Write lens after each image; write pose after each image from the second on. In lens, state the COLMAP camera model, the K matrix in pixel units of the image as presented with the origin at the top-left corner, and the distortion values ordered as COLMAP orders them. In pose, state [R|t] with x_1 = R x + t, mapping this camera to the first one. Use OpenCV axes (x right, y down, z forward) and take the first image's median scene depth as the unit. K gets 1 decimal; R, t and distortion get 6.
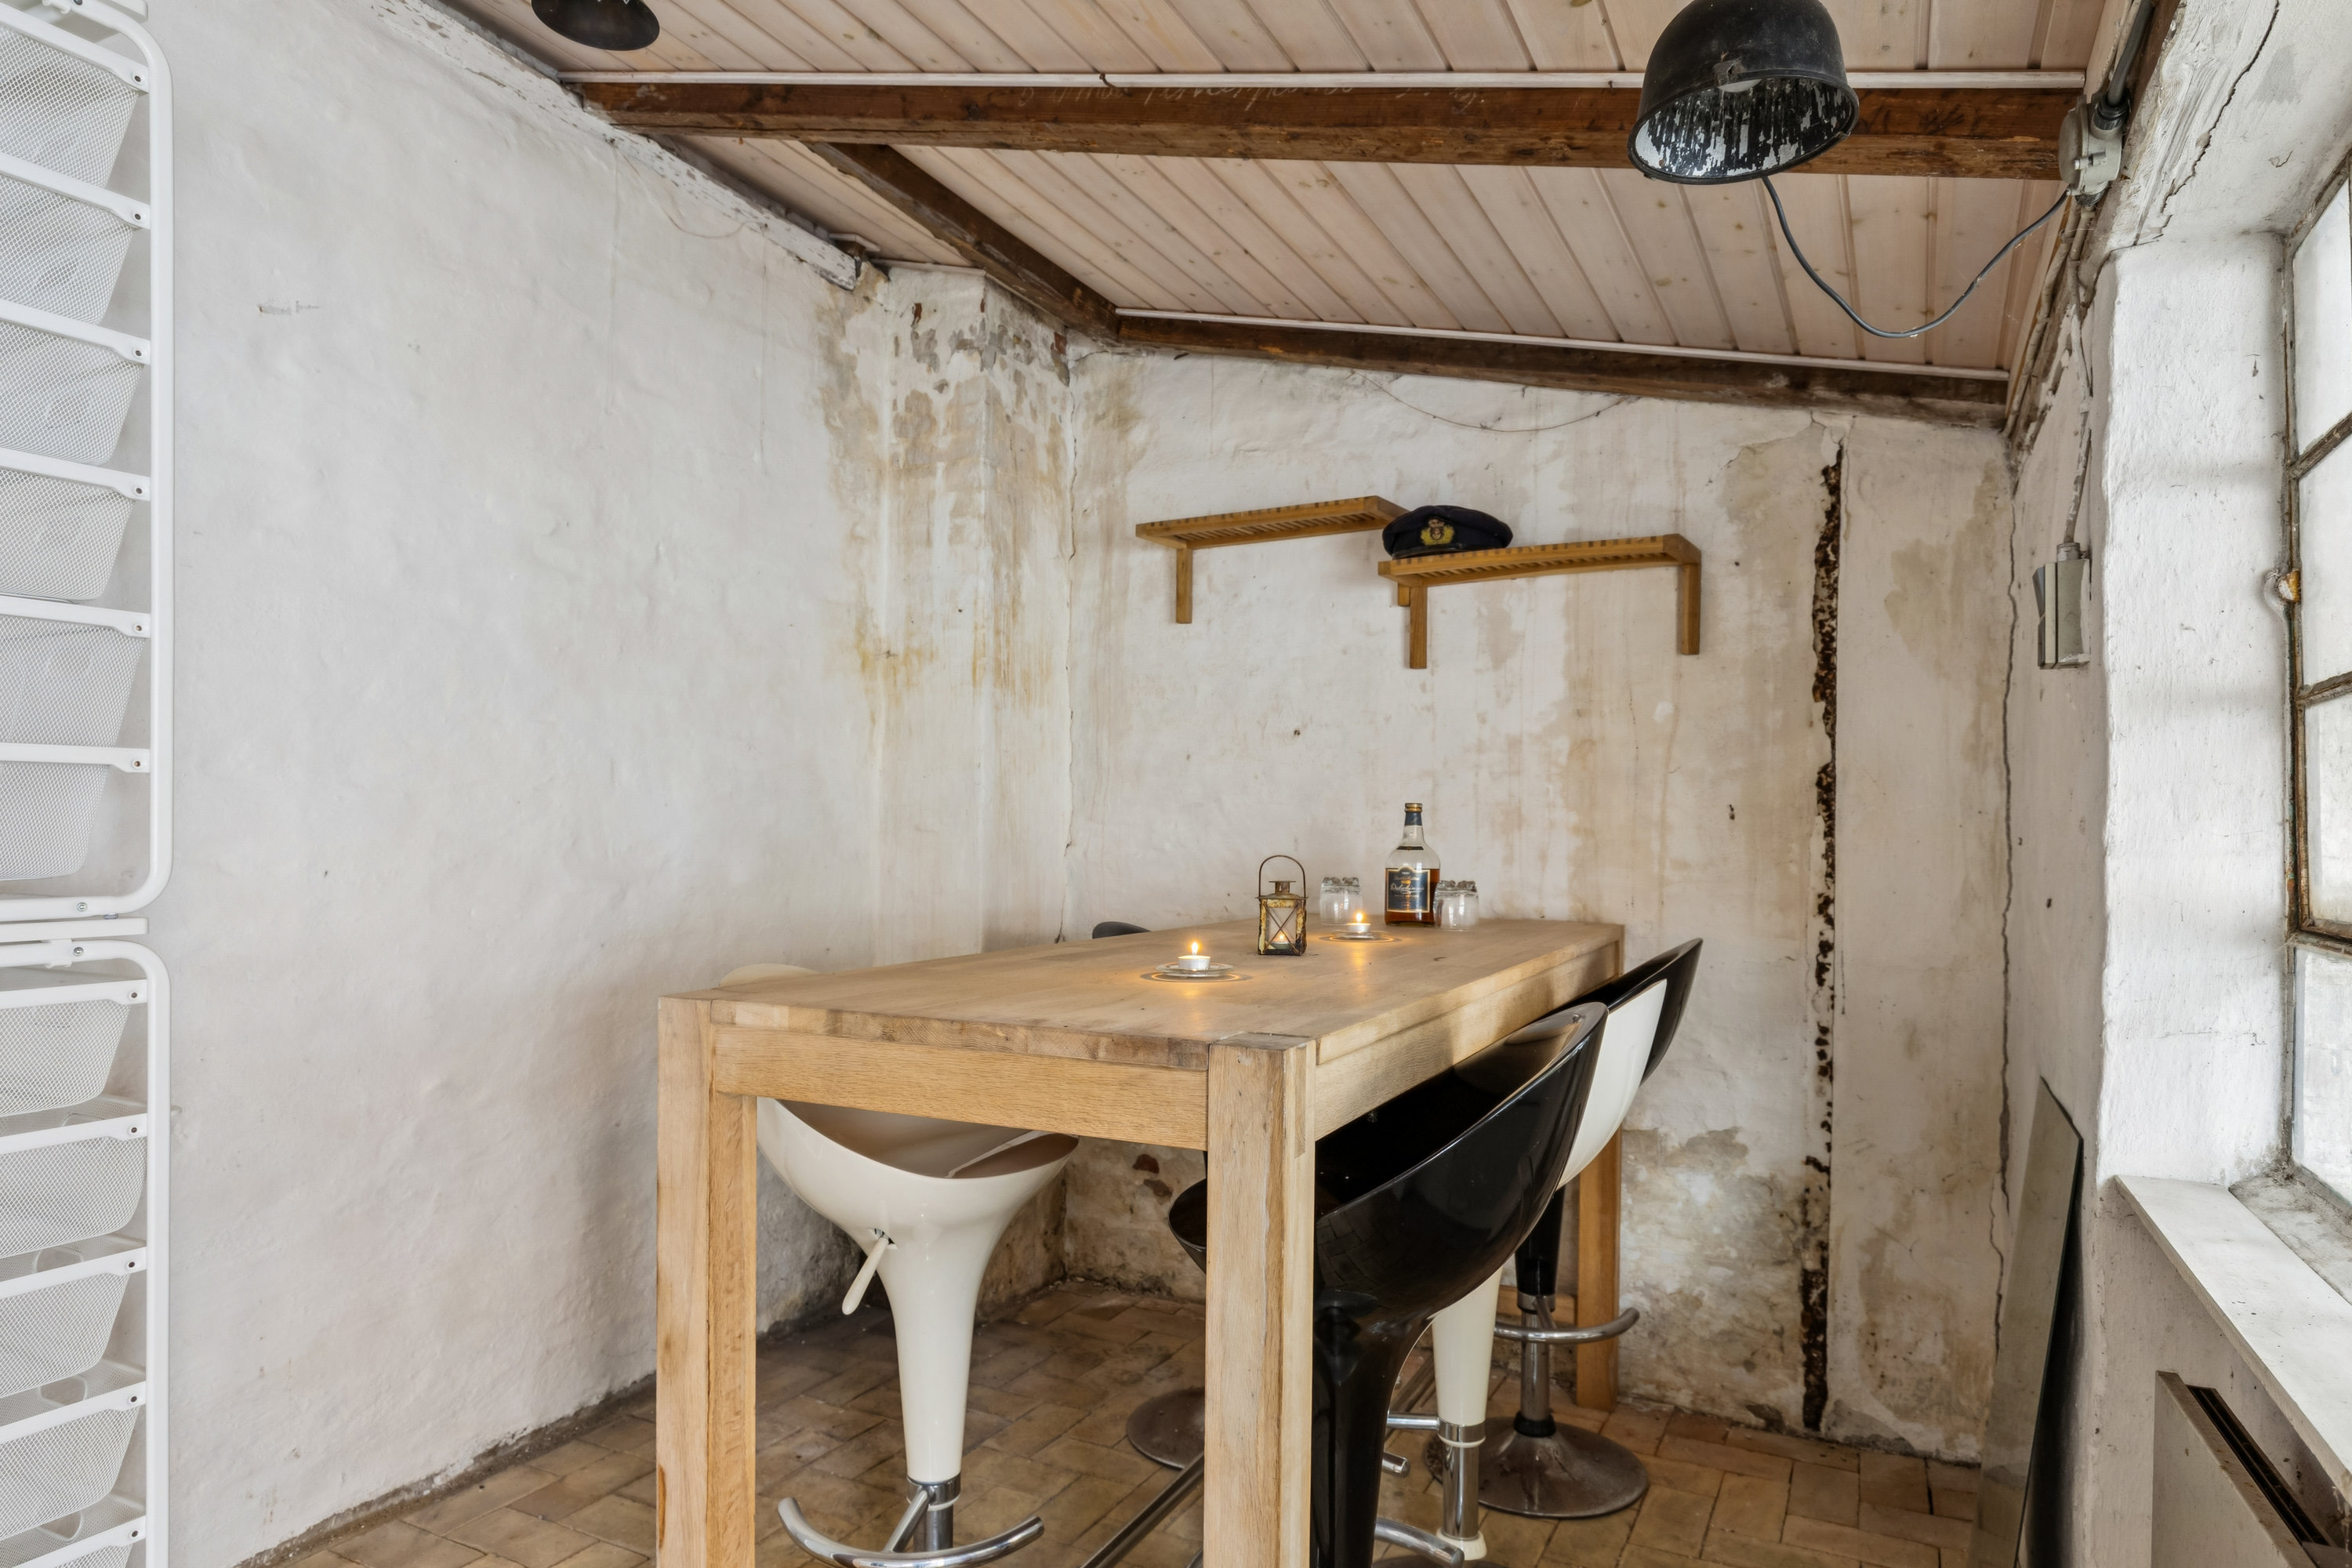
lens RADIAL K [[1426.4, 0, 1176.4], [0, 1426.4, 836.1], [0, 0, 1]] dist [-0.003562, 0.000550]
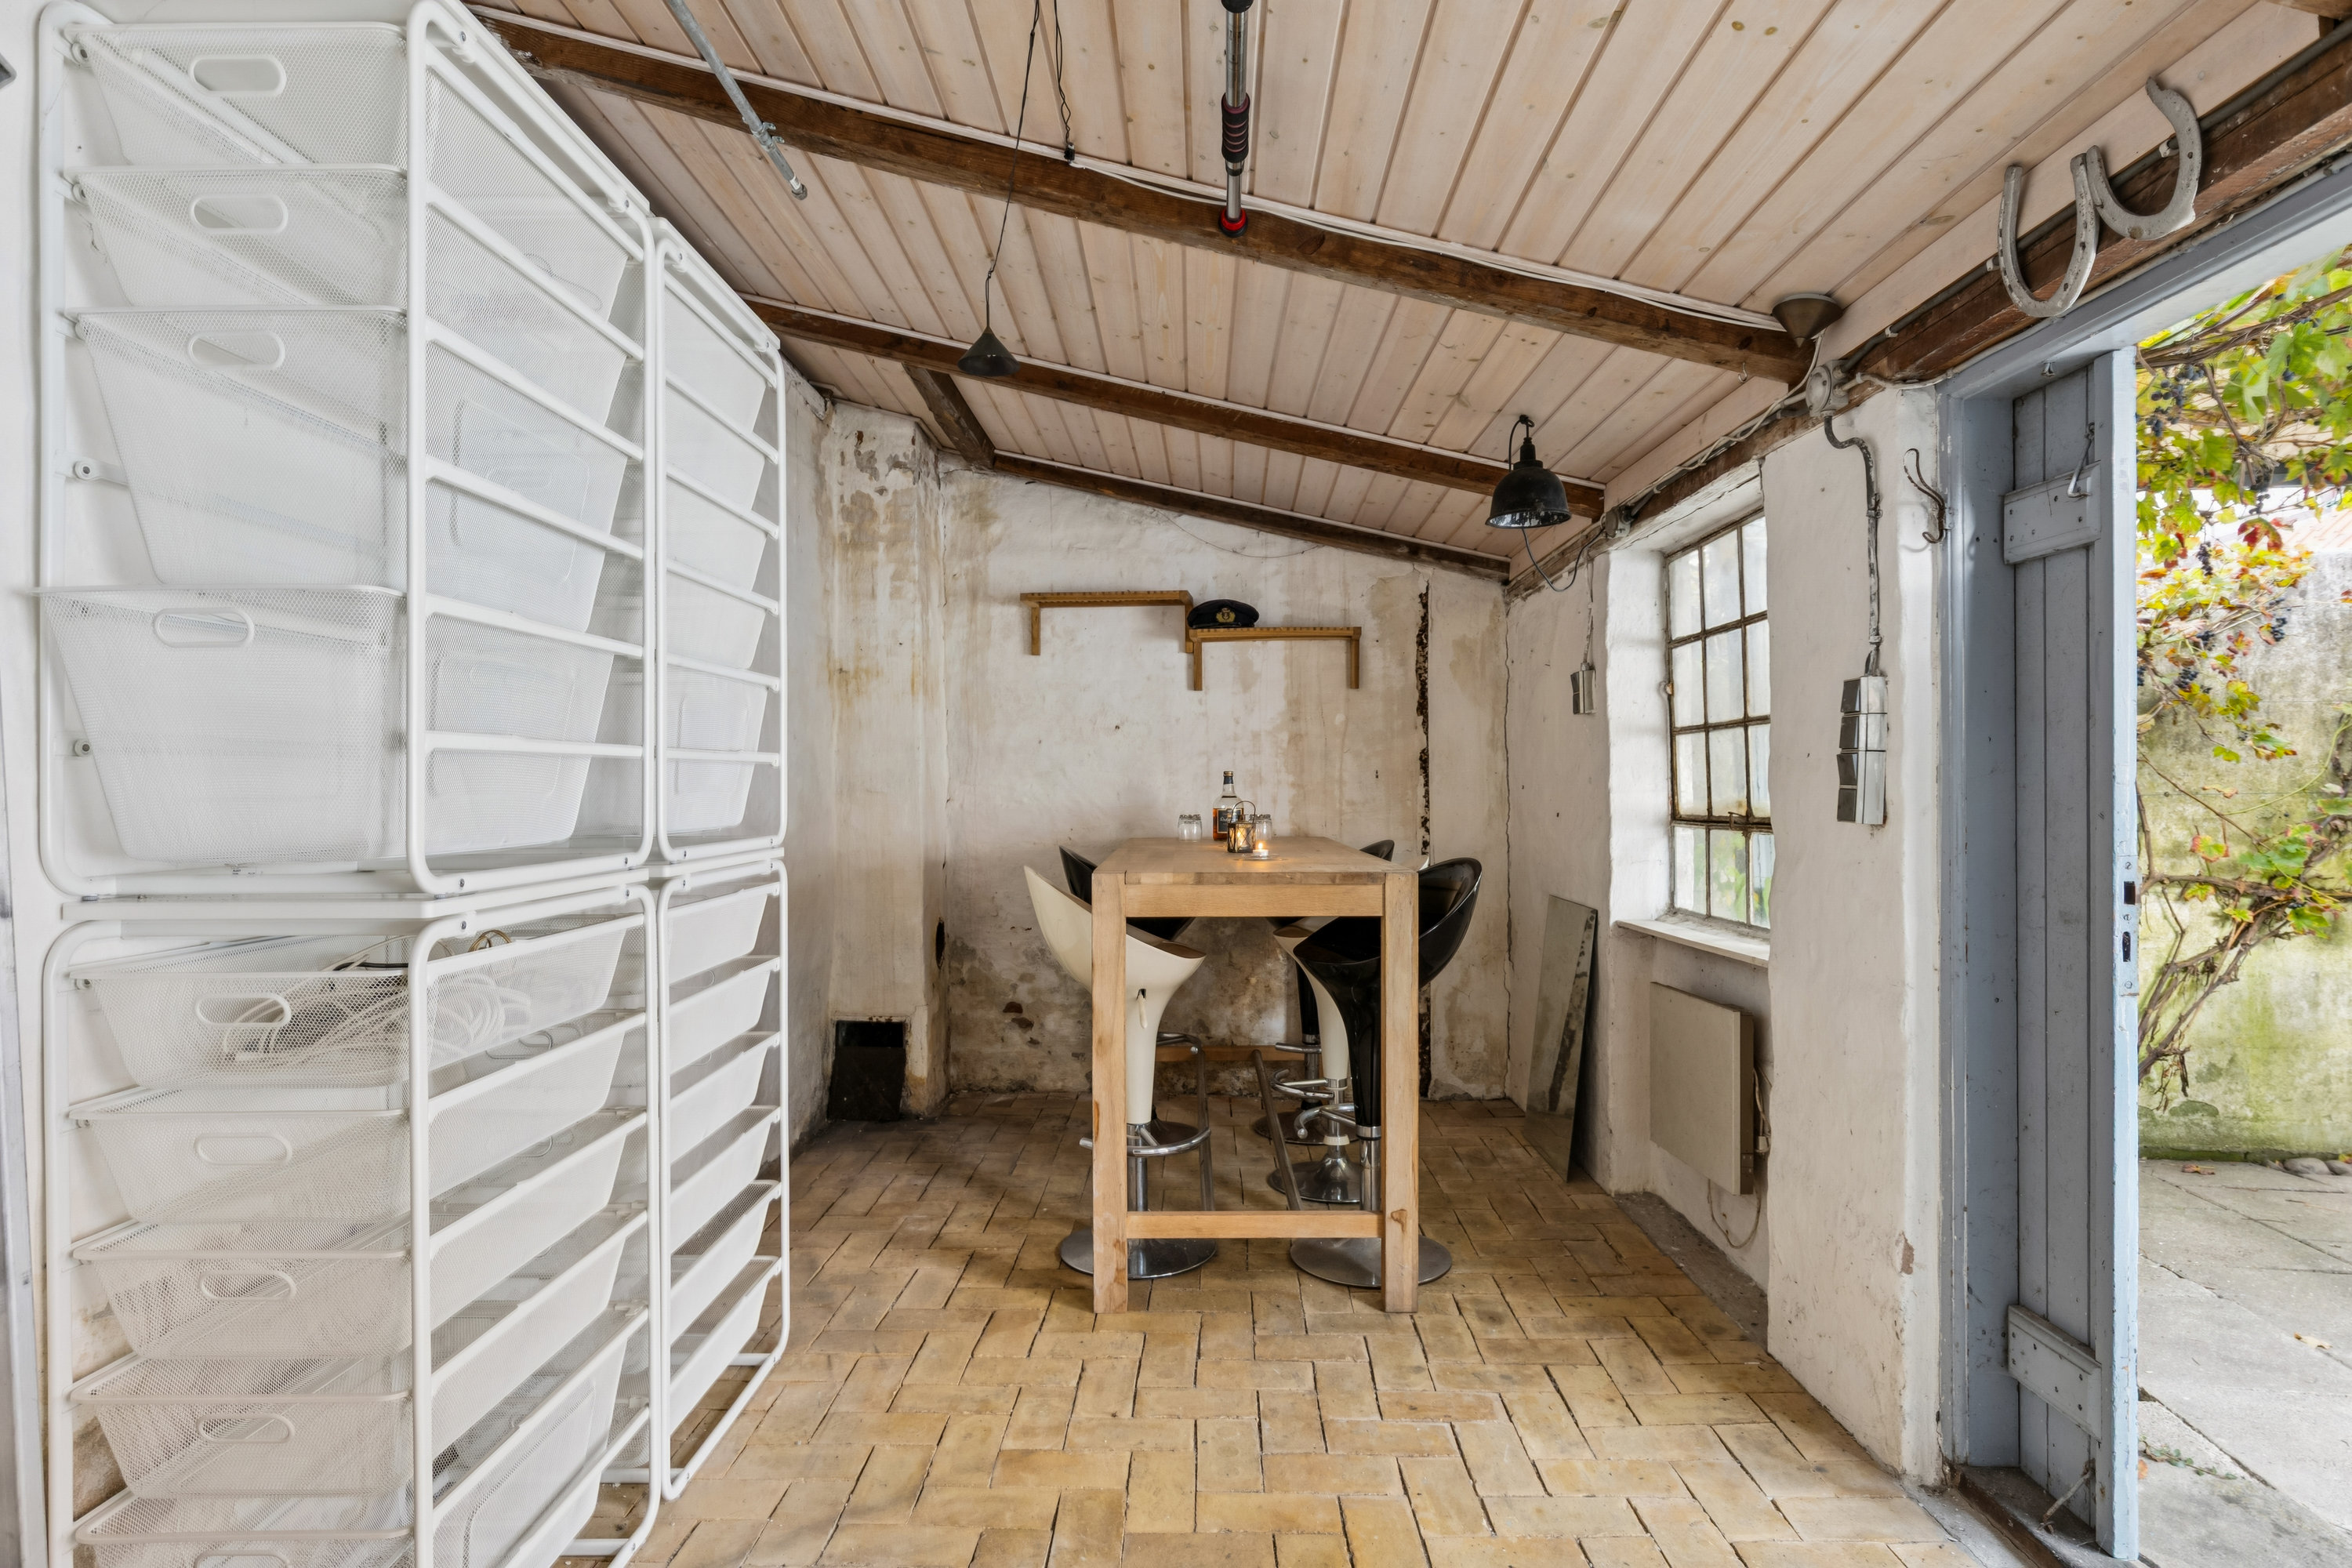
lens RADIAL K [[1282.7, 0, 1176.0], [0, 1282.7, 784.0], [0, 0, 1]] dist [0.002602, 0.000202]
pose [[0.901153, -0.016007, 0.433205, -0.534533], [0.017728, 0.999843, 0.000066, -0.008098], [-0.433138, 0.007620, 0.901296, -0.370139]]
